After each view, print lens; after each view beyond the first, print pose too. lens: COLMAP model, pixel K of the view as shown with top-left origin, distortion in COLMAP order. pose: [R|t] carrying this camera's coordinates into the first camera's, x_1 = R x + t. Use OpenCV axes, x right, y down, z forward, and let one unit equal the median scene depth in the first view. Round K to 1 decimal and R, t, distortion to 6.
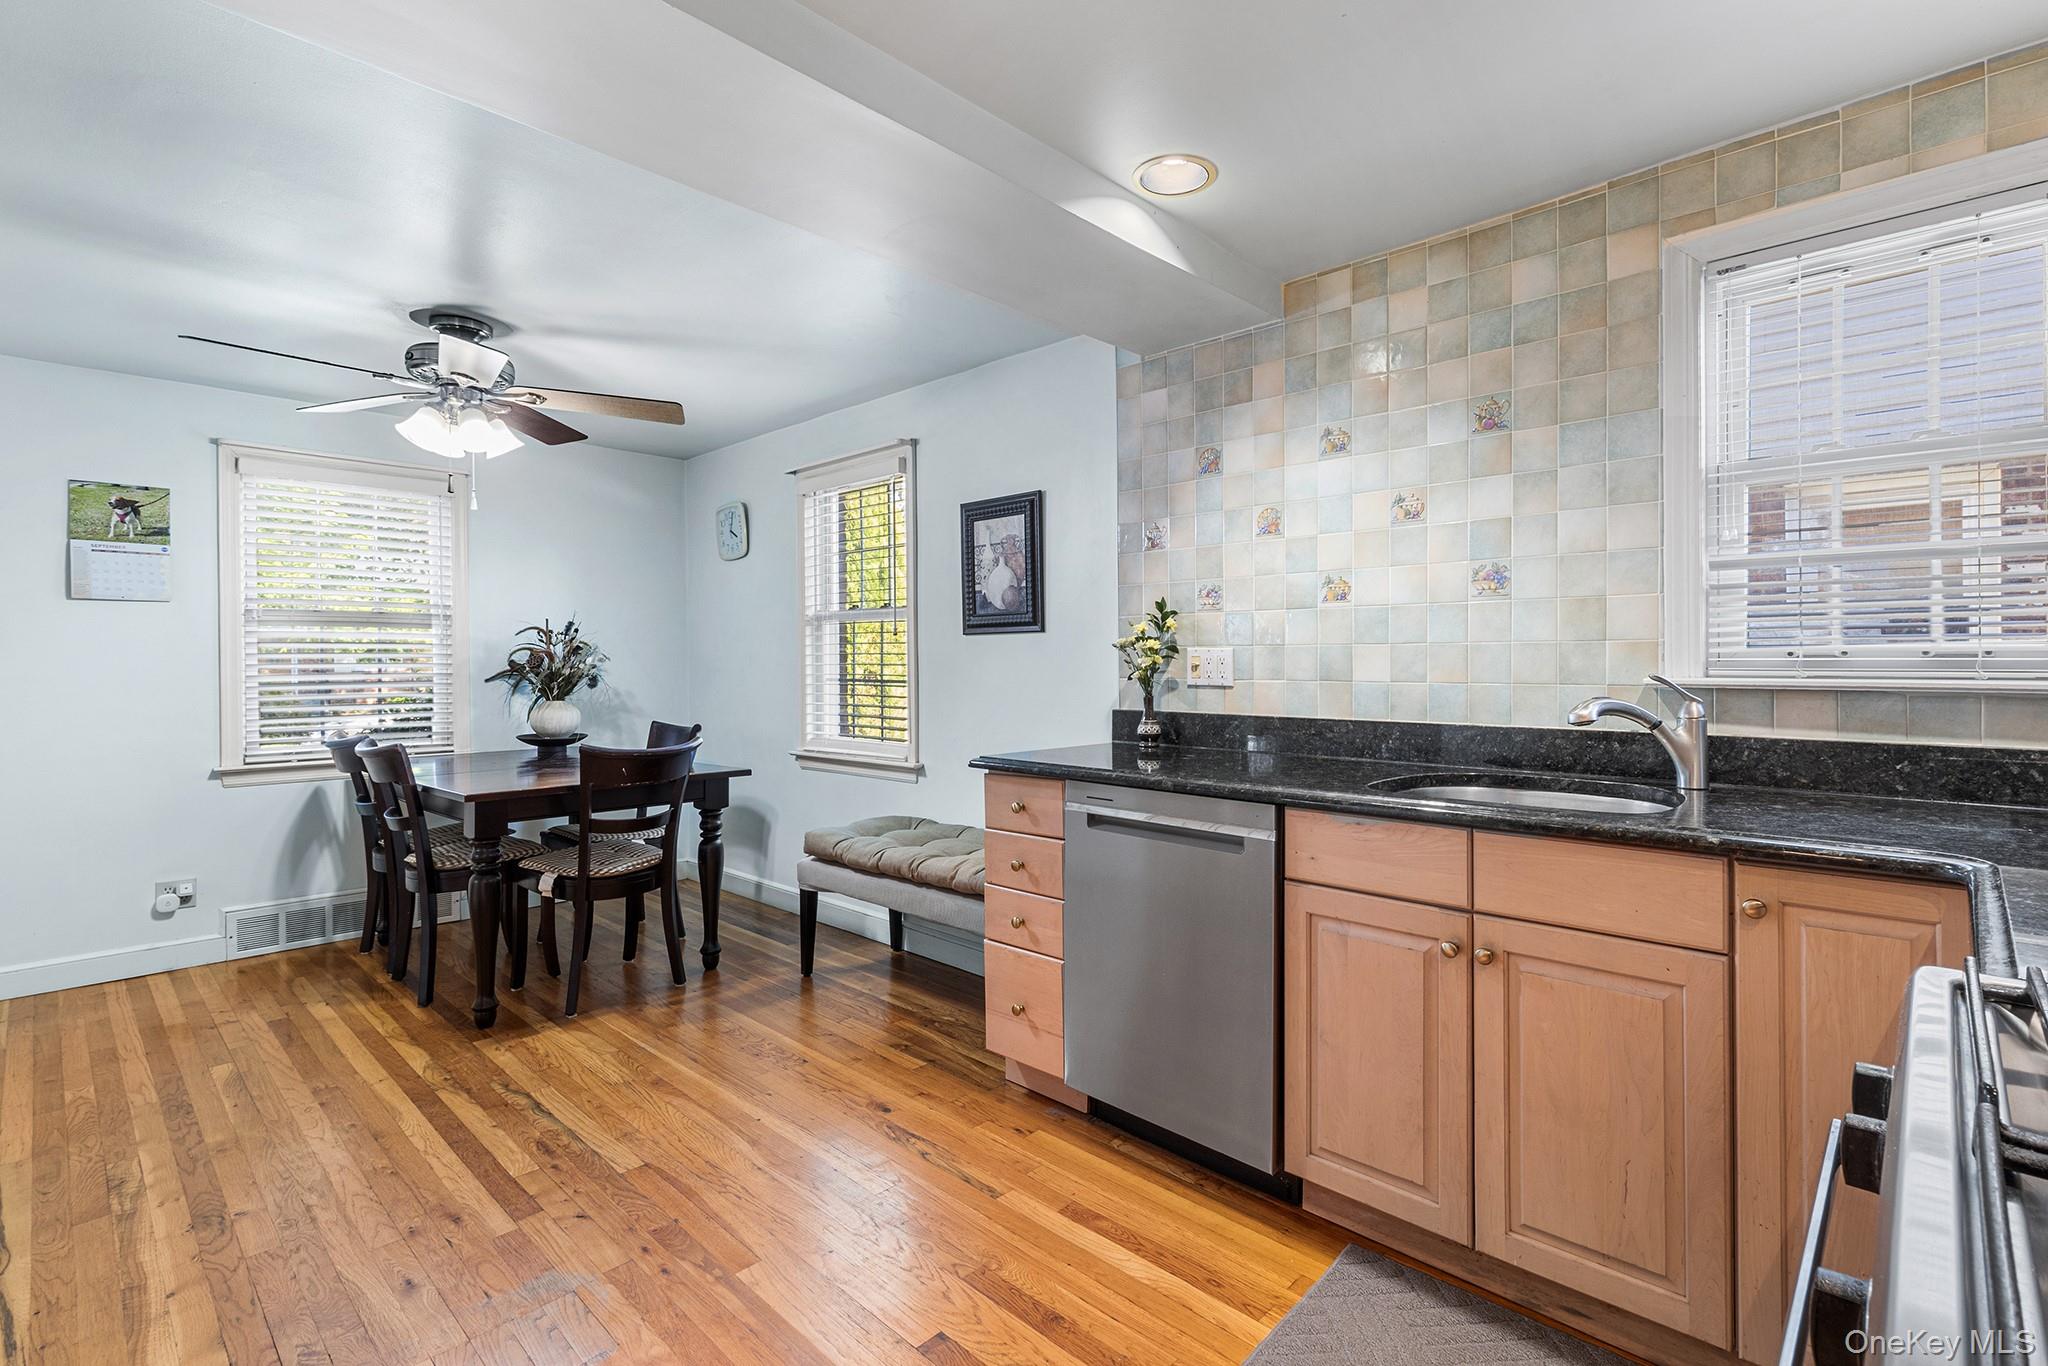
lens RADIAL K [[958.2, 0, 1052.8], [0, 958.2, 665.2], [0, 0, 1]] dist [0.004783, 0.000891]
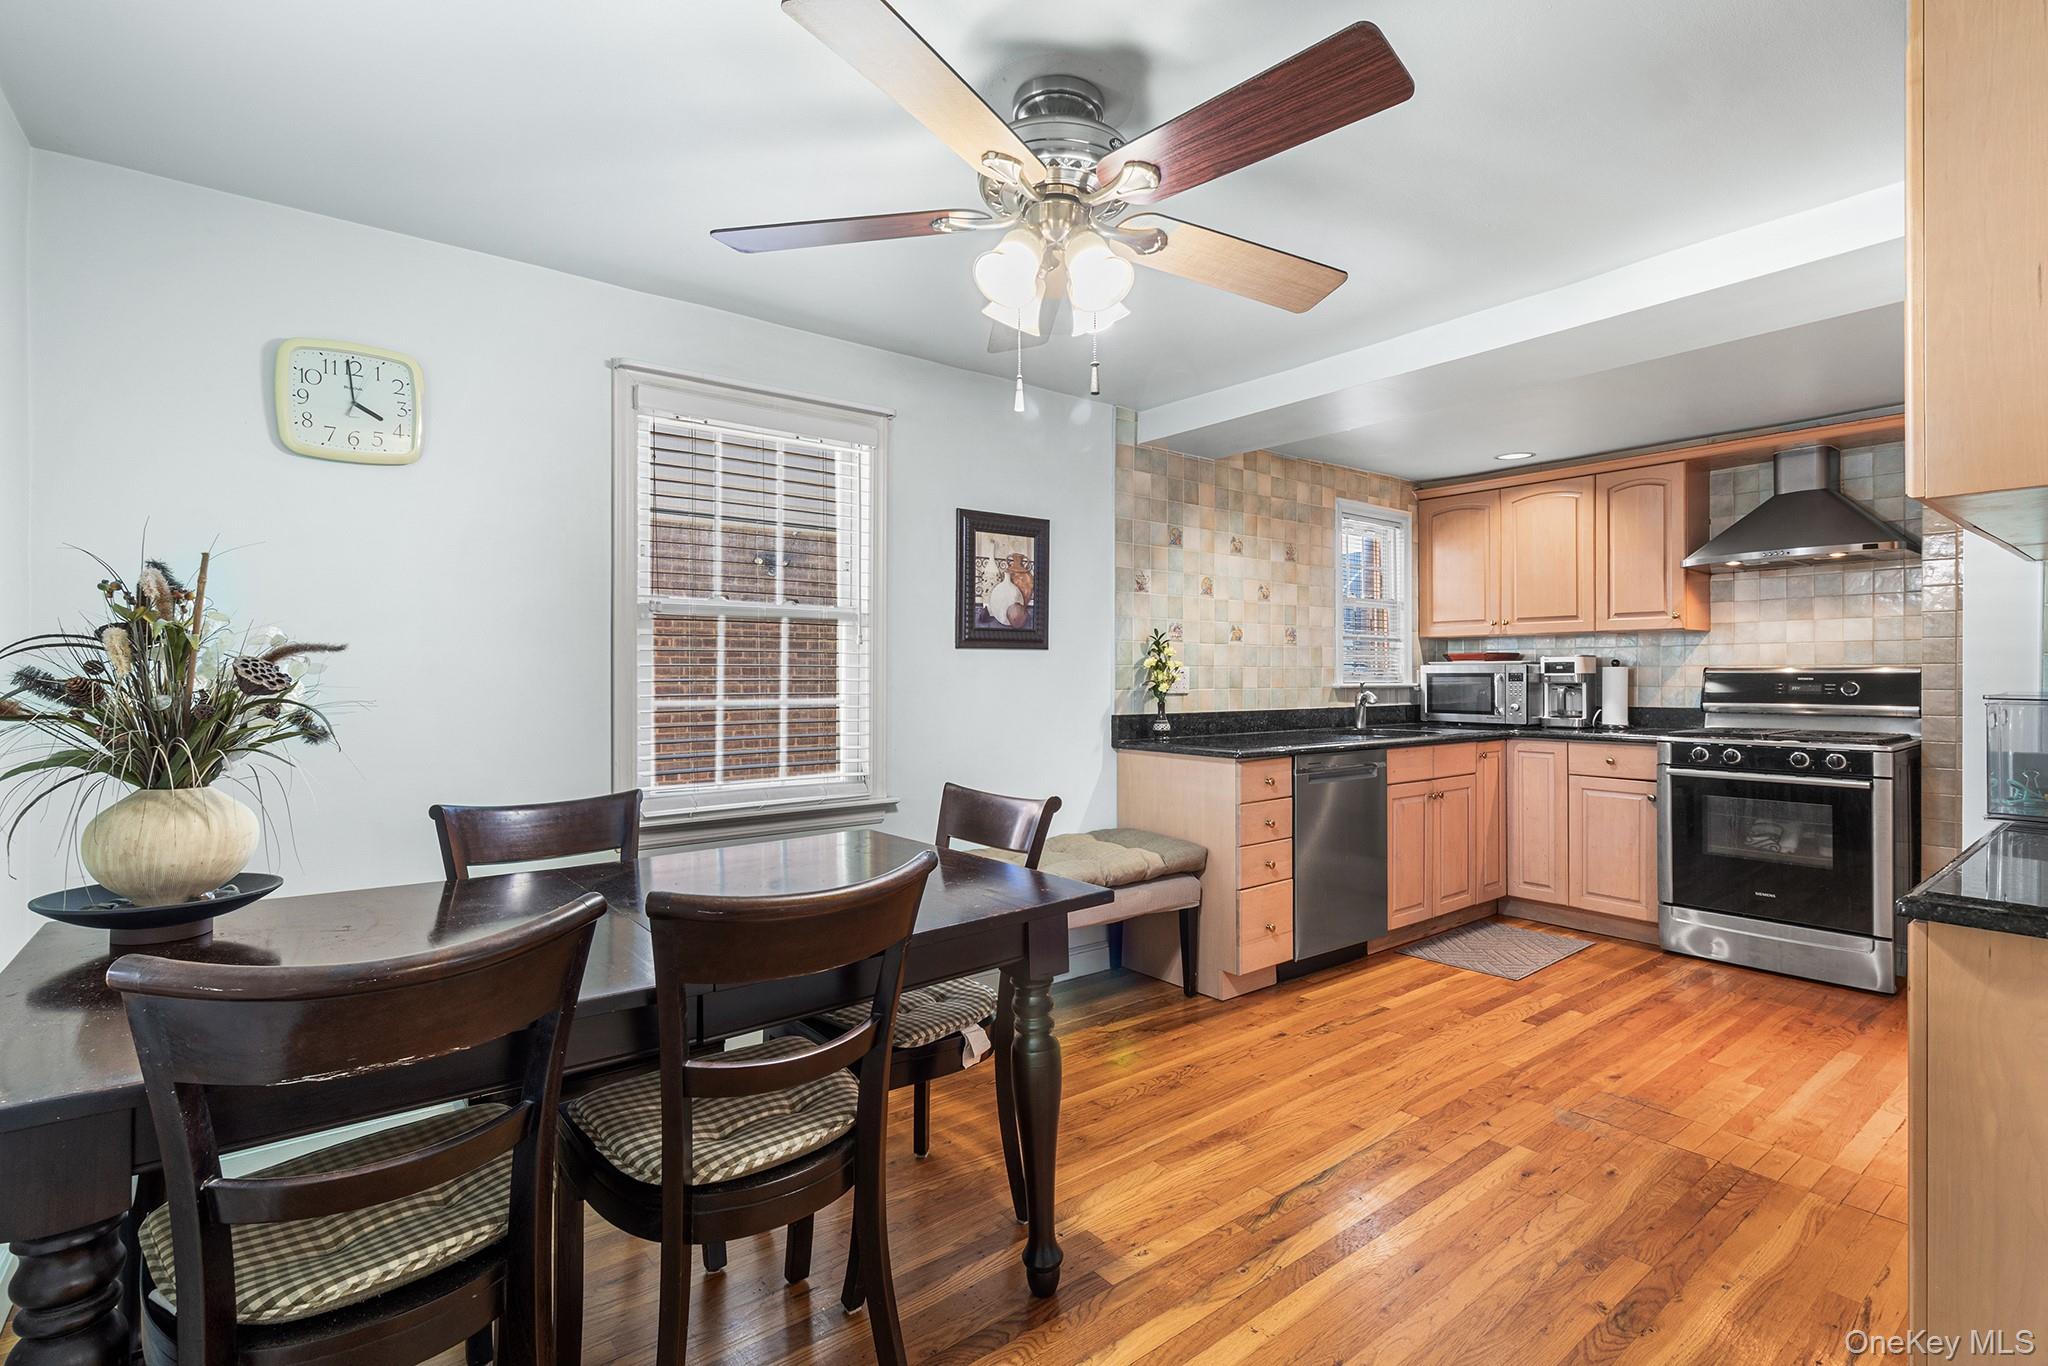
lens RADIAL K [[958.2, 0, 1061.0], [0, 958.2, 674.6], [0, 0, 1]] dist [0.004783, 0.000891]
pose [[0.126747, 0.002853, 0.991931, -1.390308], [0.003280, 0.999989, -0.003295, -0.002946], [-0.991930, 0.003672, 0.126736, 1.076574]]
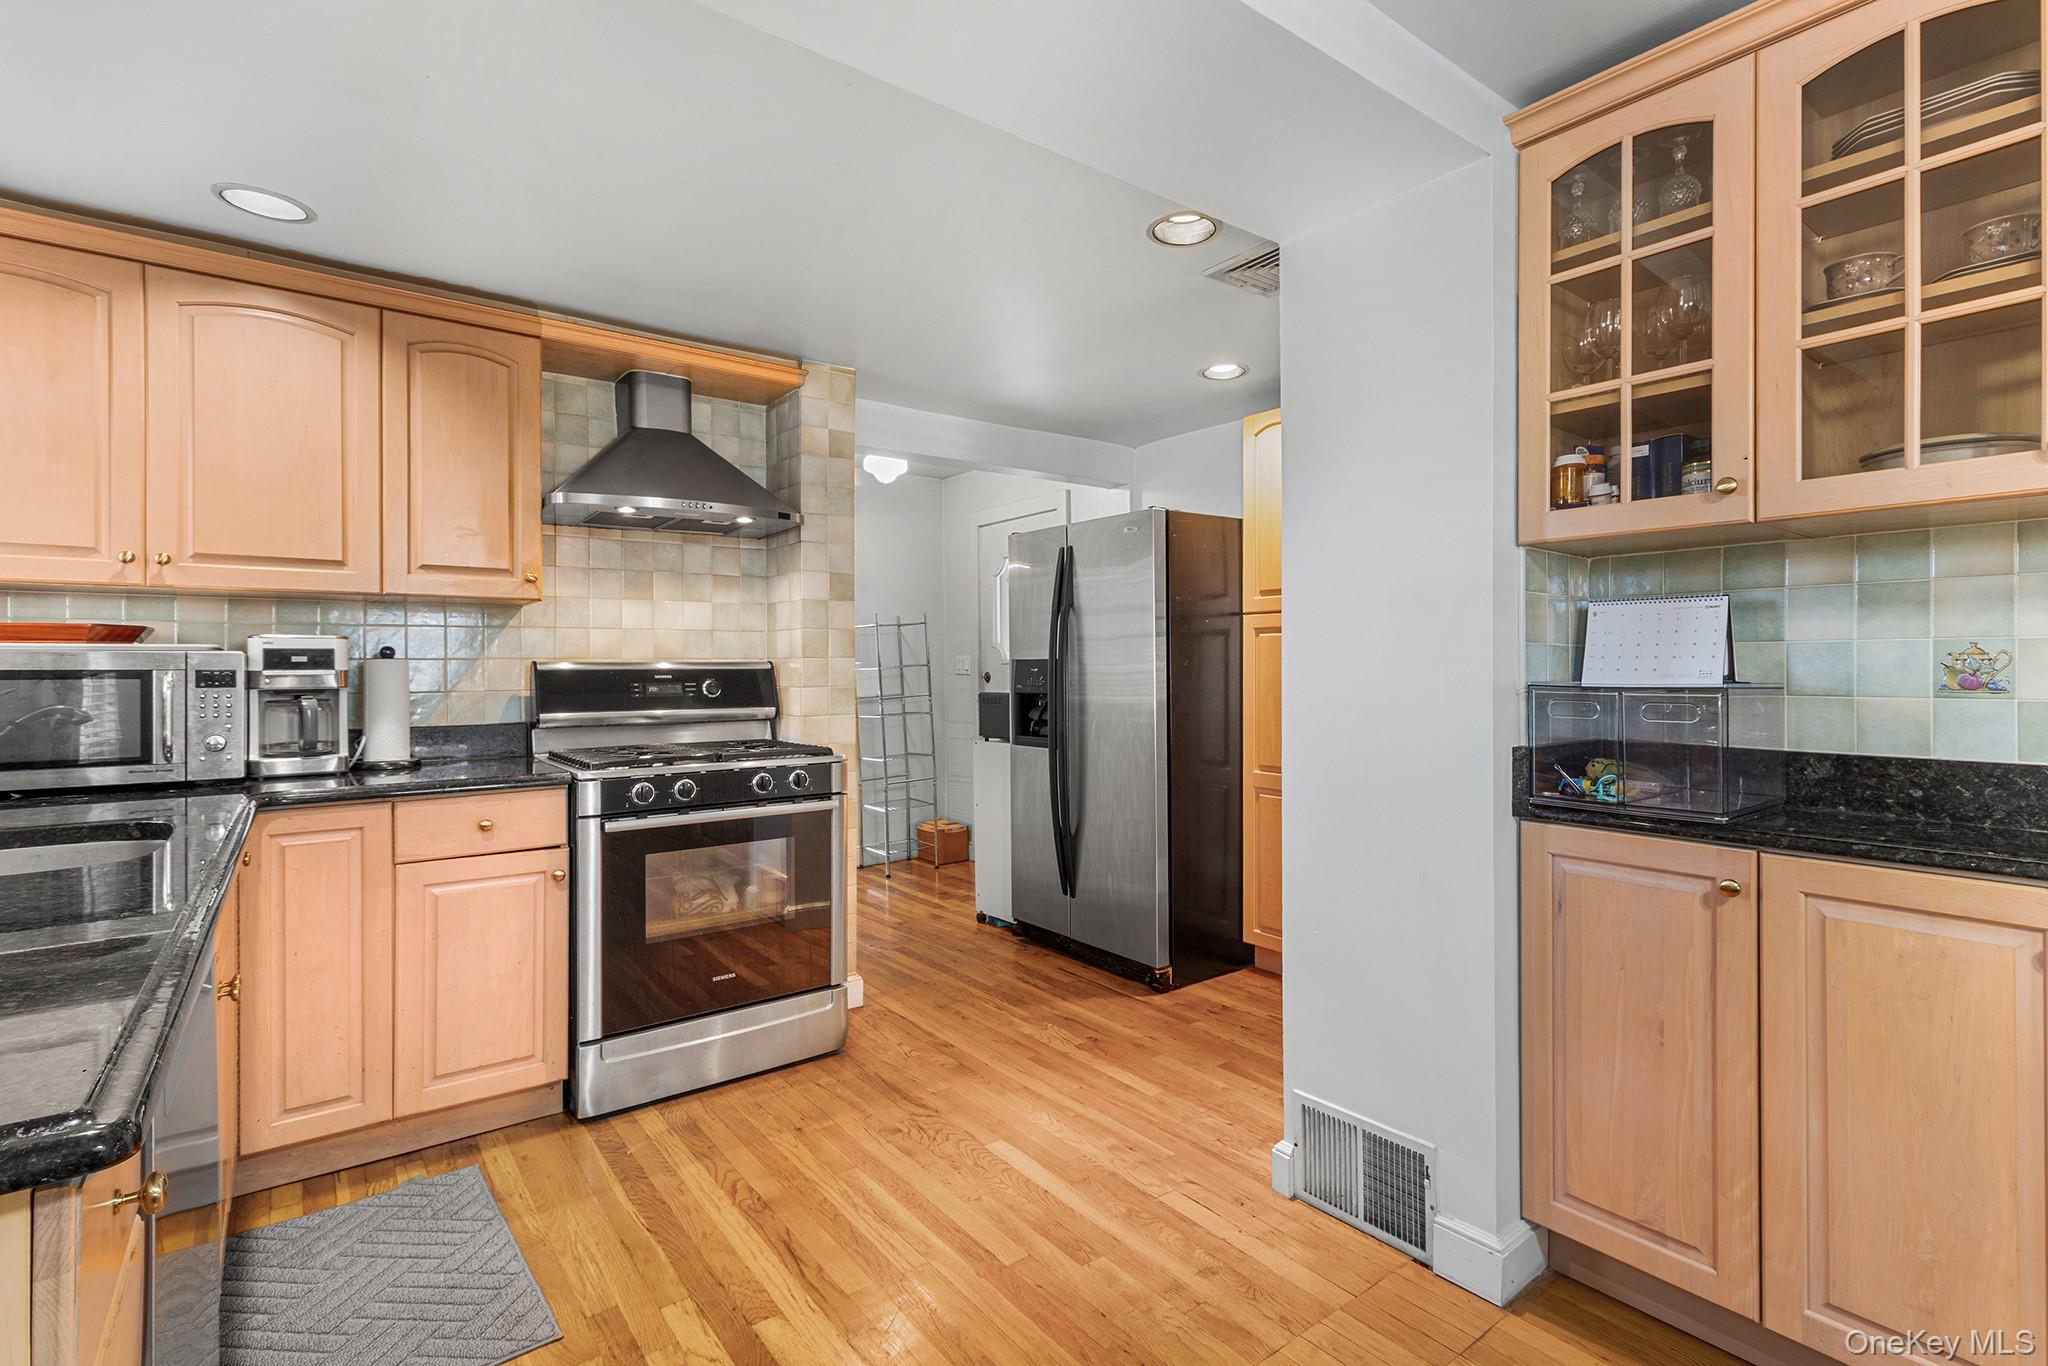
lens RADIAL K [[958.2, 0, 1044.6], [0, 958.2, 667.9], [0, 0, 1]] dist [0.004783, 0.000891]
pose [[-0.988462, 0.009240, 0.151186, -0.322358], [0.009216, 0.999957, -0.000857, -0.003372], [-0.151188, 0.000546, -0.988505, 1.183800]]
